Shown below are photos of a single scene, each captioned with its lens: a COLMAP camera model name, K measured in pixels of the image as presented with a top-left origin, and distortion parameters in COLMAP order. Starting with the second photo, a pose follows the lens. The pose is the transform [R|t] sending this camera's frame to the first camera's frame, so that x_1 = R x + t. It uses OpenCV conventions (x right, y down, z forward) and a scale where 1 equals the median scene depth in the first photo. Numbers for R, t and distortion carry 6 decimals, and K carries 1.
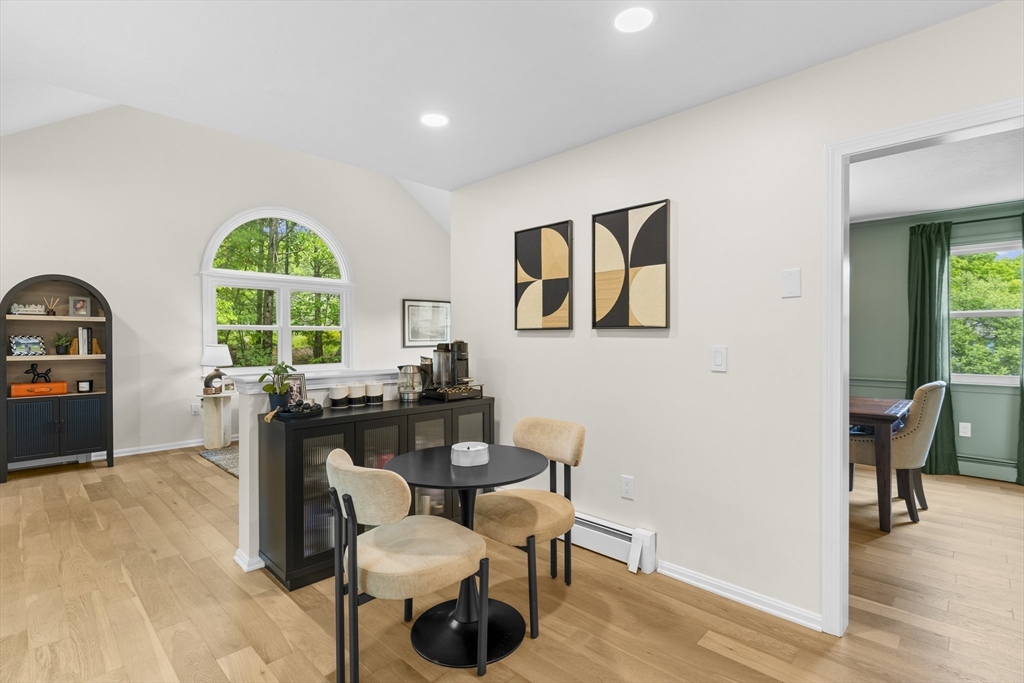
lens RADIAL K [[491.4, 0, 515.7], [0, 491.4, 338.9], [0, 0, 1]] dist [-0.003037, 0.001700]
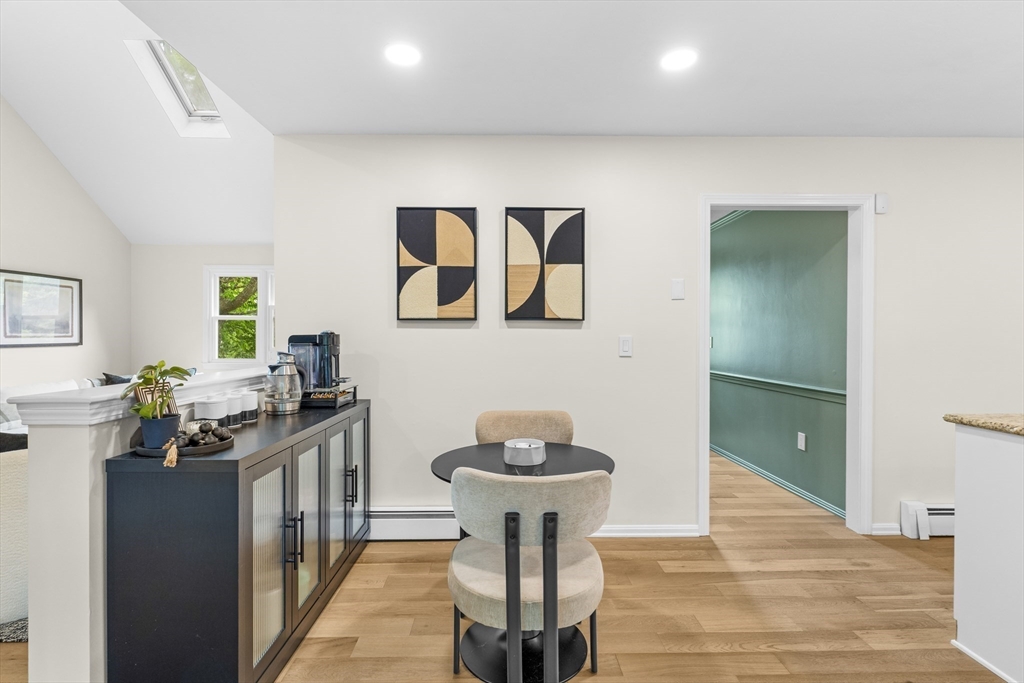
lens RADIAL K [[491.4, 0, 509.6], [0, 491.4, 340.7], [0, 0, 1]] dist [-0.003037, 0.001700]
pose [[0.705040, -0.002908, 0.709161, -0.502237], [0.000461, 0.999993, 0.003642, 0.016558], [-0.709167, -0.002241, 0.705037, 0.253195]]
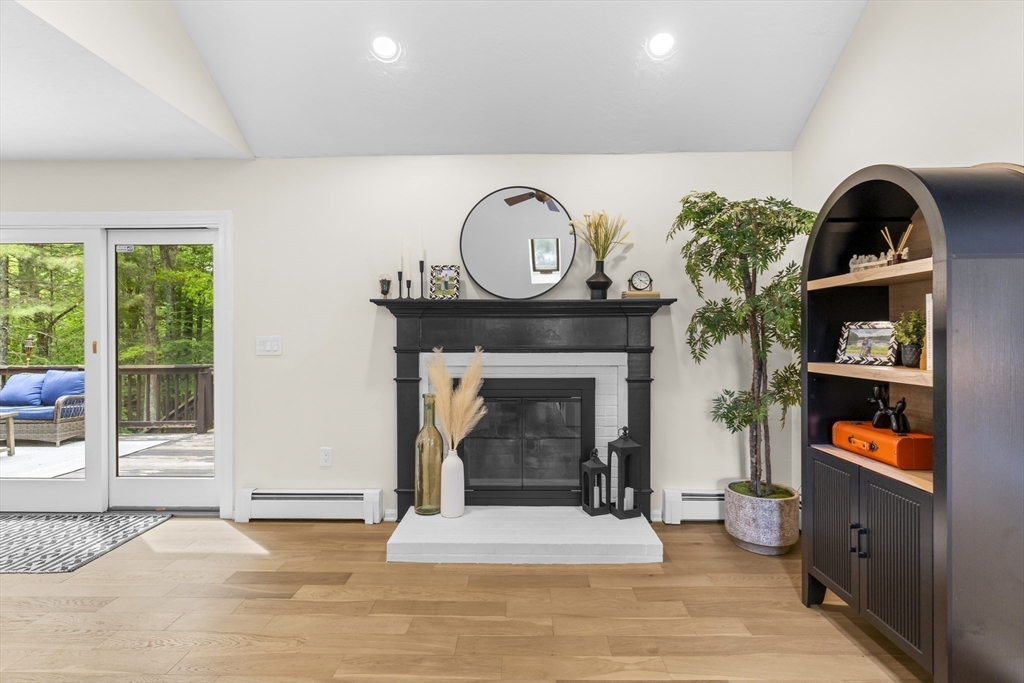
lens RADIAL K [[491.4, 0, 510.0], [0, 491.4, 341.5], [0, 0, 1]] dist [-0.003037, 0.001700]
pose [[-0.730362, 0.002953, -0.683054, -0.622484], [-0.002084, 0.999976, 0.006551, 0.014197], [0.683057, 0.006208, -0.730338, 1.558067]]
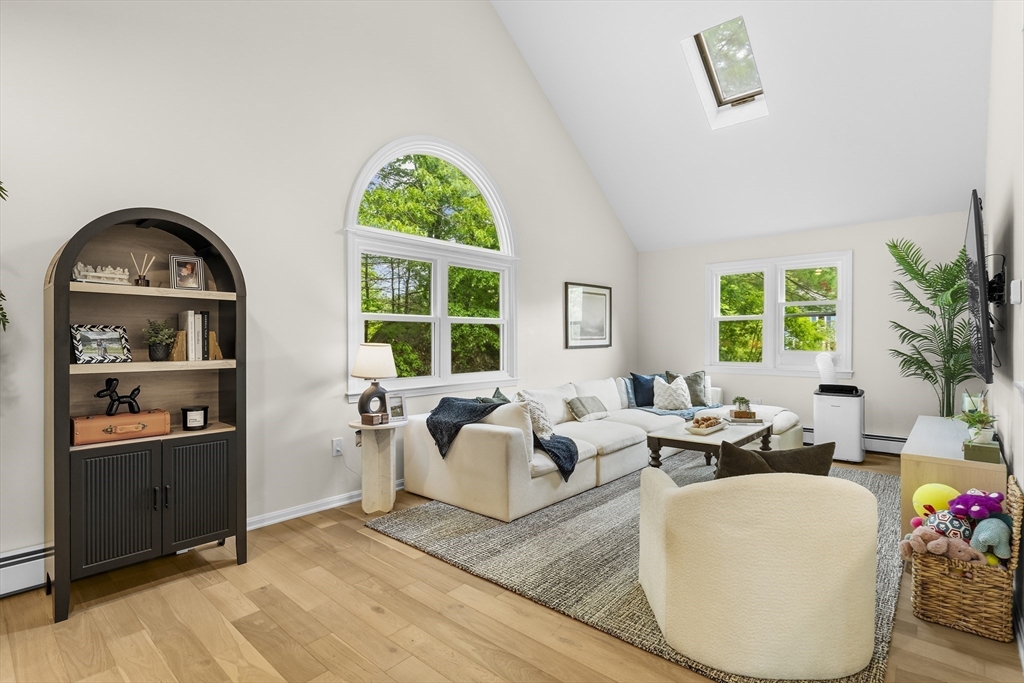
lens RADIAL K [[491.4, 0, 510.5], [0, 491.4, 341.1], [0, 0, 1]] dist [-0.003037, 0.001700]
pose [[0.999102, -0.001772, 0.042341, -0.823837], [0.001800, 0.999998, -0.000611, 0.016494], [-0.042340, 0.000687, 0.999103, 0.652635]]
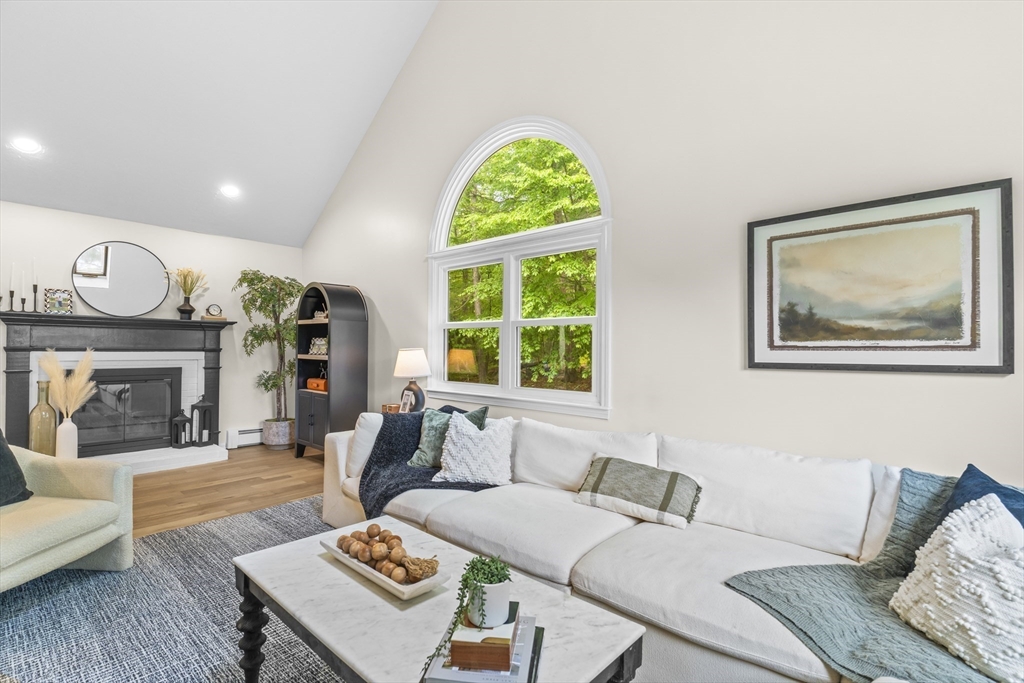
lens RADIAL K [[491.4, 0, 519.2], [0, 491.4, 345.9], [0, 0, 1]] dist [-0.003037, 0.001700]
pose [[0.043875, -0.004028, -0.999029, 0.242178], [-0.014182, 0.999889, -0.004654, 0.015696], [0.998936, 0.014373, 0.043813, 1.991842]]
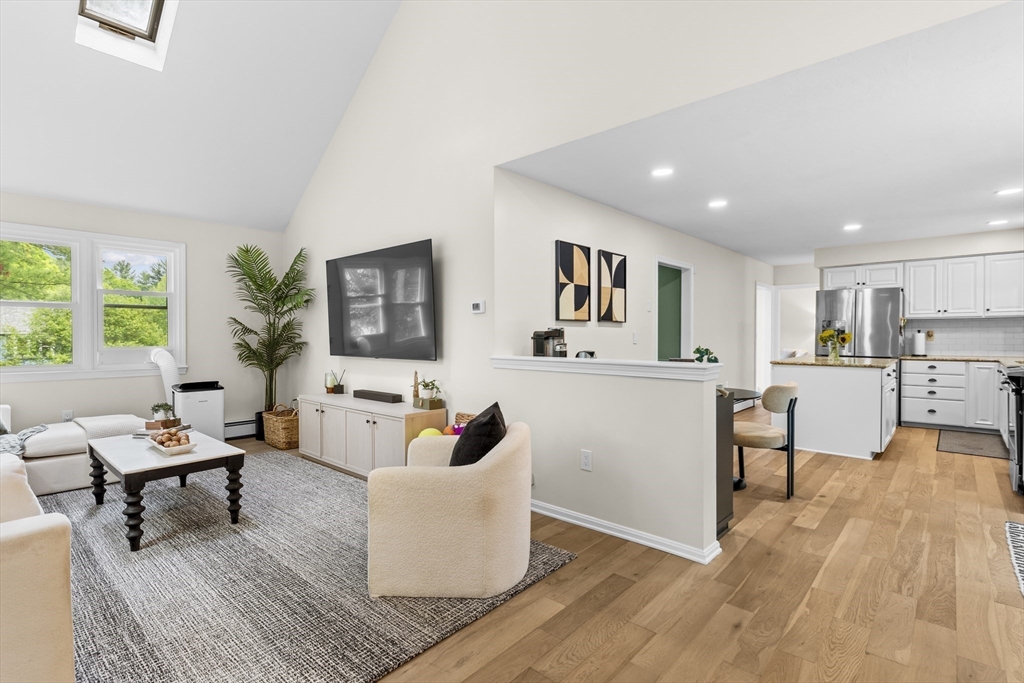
lens RADIAL K [[491.4, 0, 510.3], [0, 491.4, 340.5], [0, 0, 1]] dist [-0.003037, 0.001700]
pose [[-0.037490, -0.014694, 0.999189, -1.285475], [0.005196, 0.999875, 0.014899, 0.014209], [-0.999283, 0.005750, -0.037409, 1.222624]]
